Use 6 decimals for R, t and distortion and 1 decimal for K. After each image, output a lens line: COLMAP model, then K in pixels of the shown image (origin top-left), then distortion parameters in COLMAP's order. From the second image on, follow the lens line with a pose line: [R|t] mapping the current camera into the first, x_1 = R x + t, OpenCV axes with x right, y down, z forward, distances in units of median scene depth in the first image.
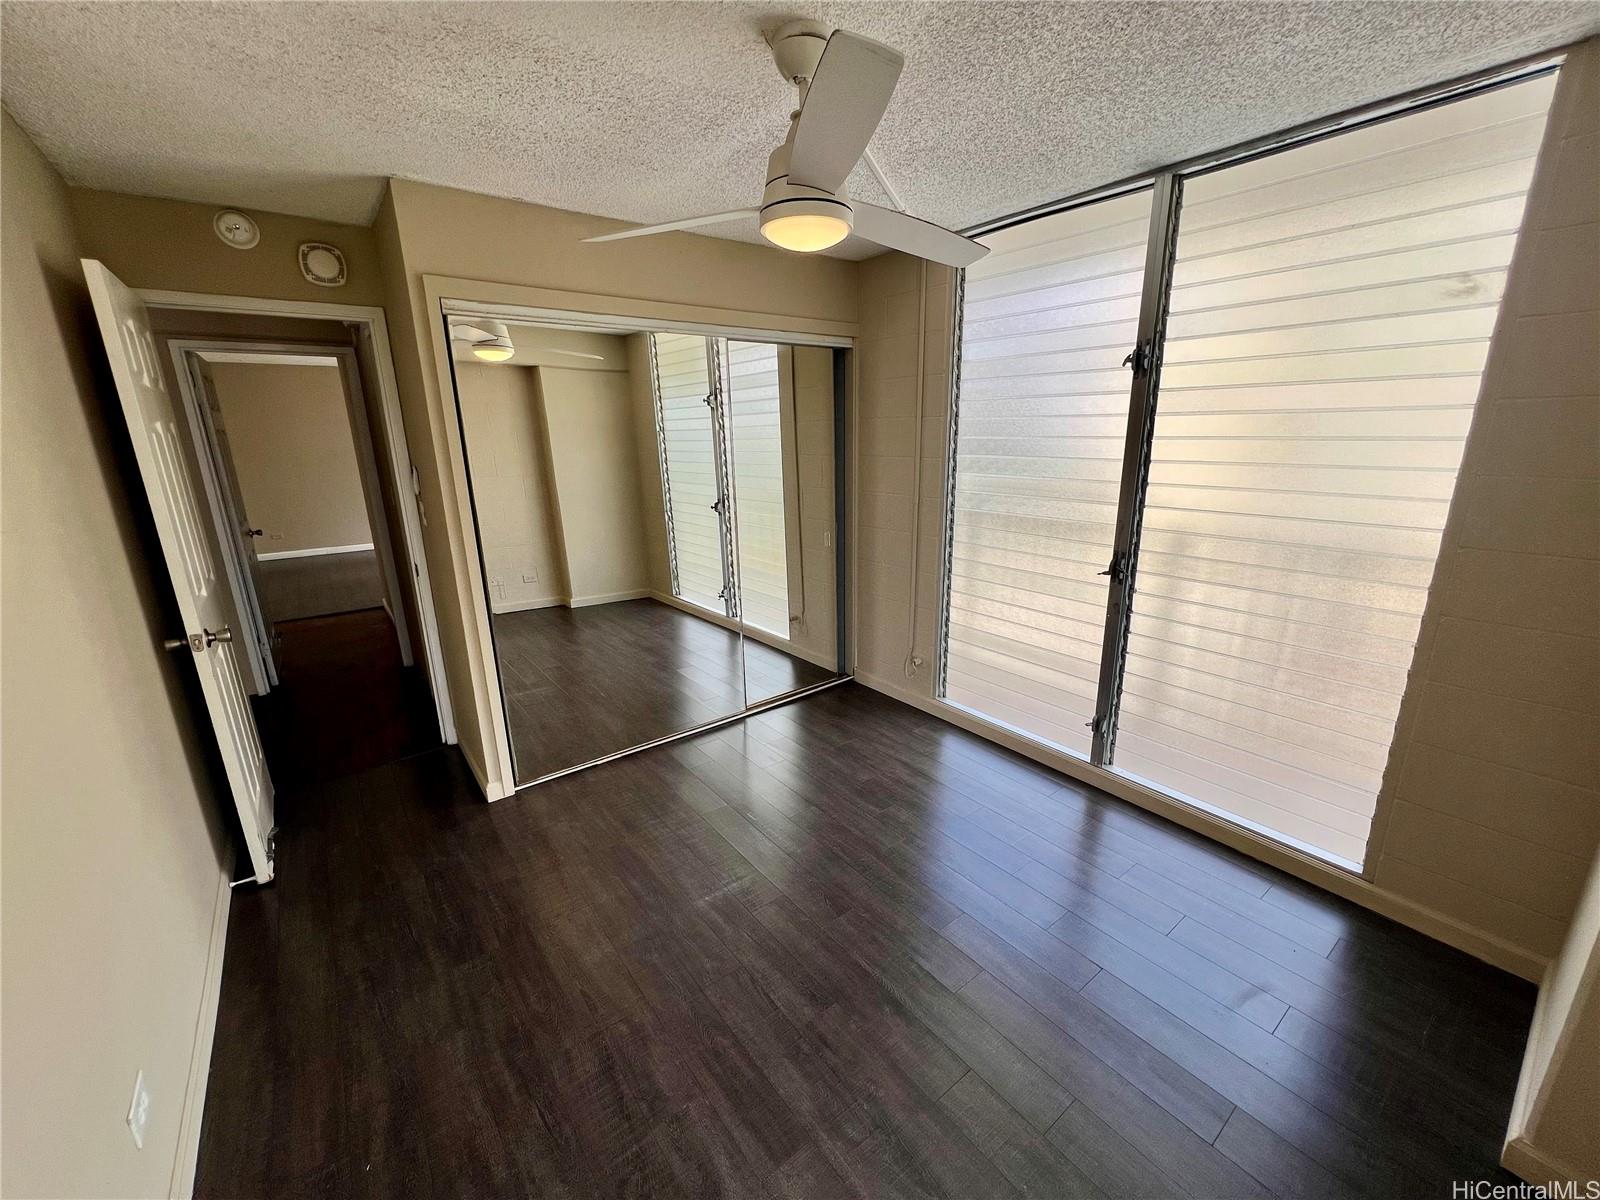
lens RADIAL K [[639.9, 0, 801.9], [0, 639.9, 601.1], [0, 0, 1]] dist [0.001218, 0.000057]
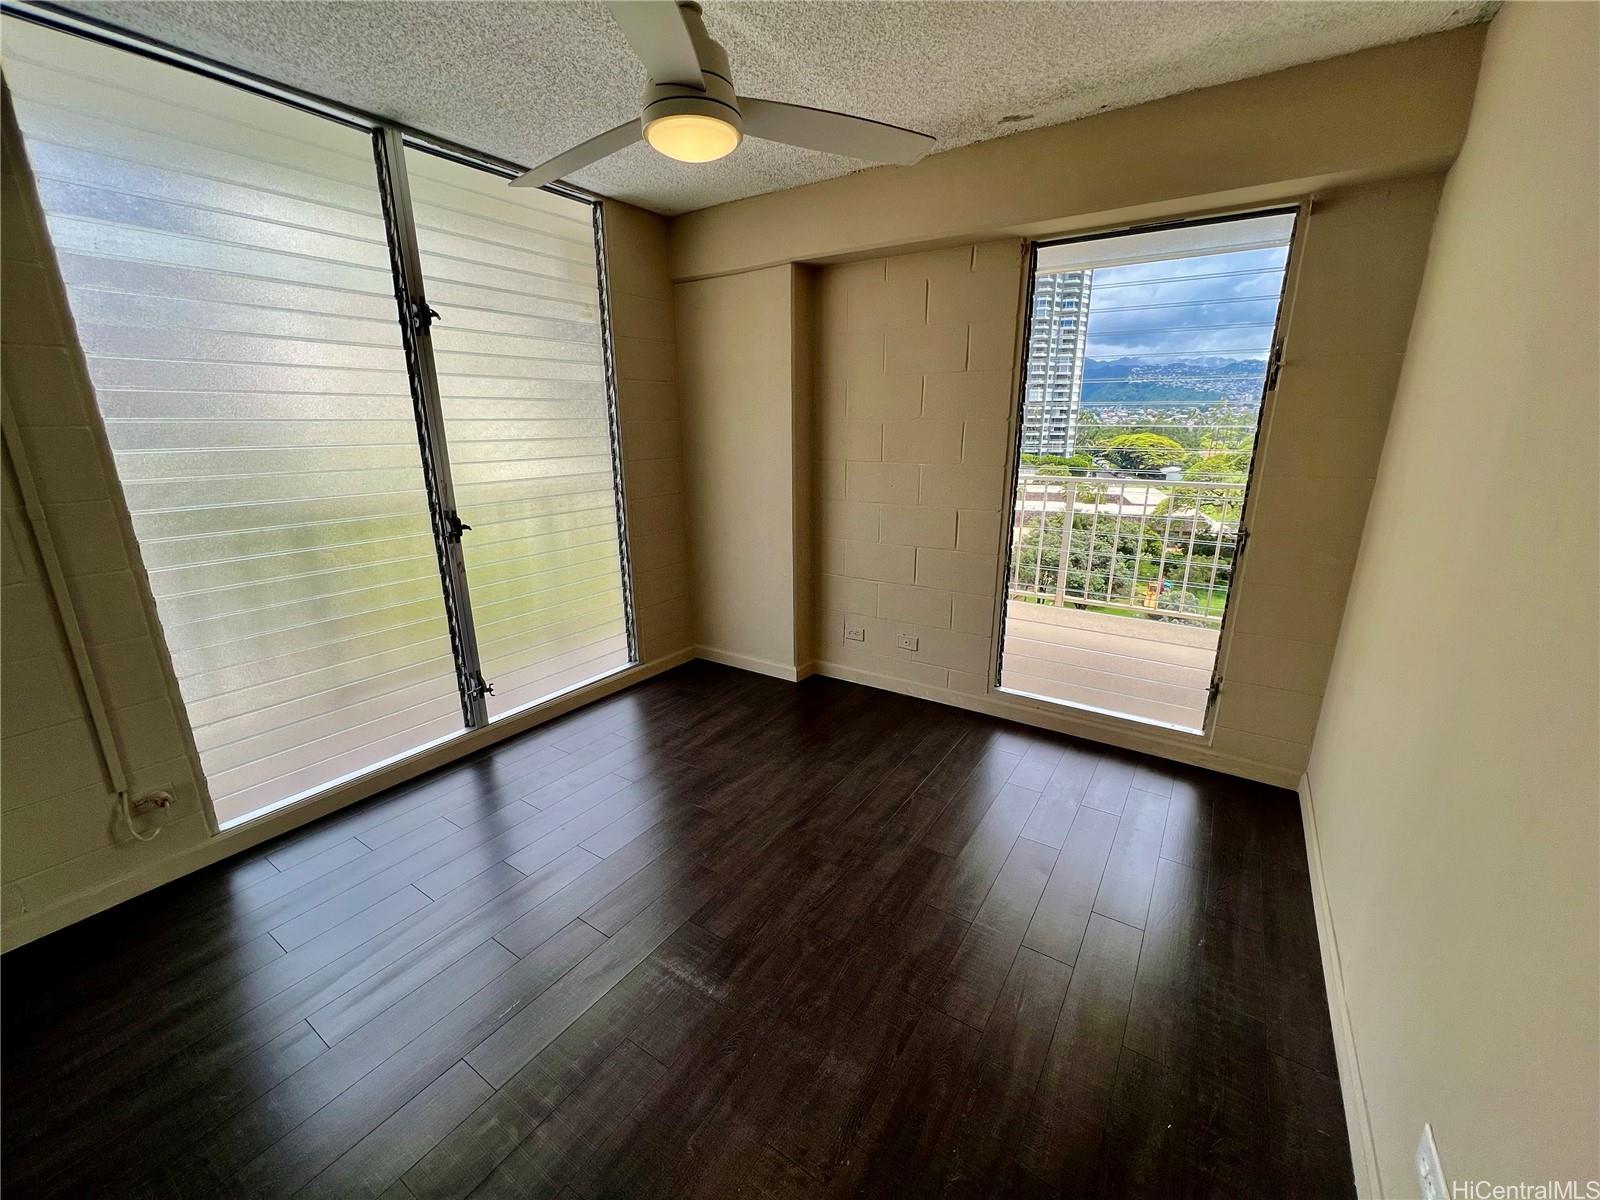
lens RADIAL K [[639.6, 0, 803.3], [0, 639.6, 598.4], [0, 0, 1]] dist [-0.001526, -0.000085]
pose [[-0.323571, -0.236428, 0.916190, -0.749736], [0.254044, 0.911020, 0.324814, -0.160123], [-0.911462, 0.337853, -0.234717, 0.921261]]
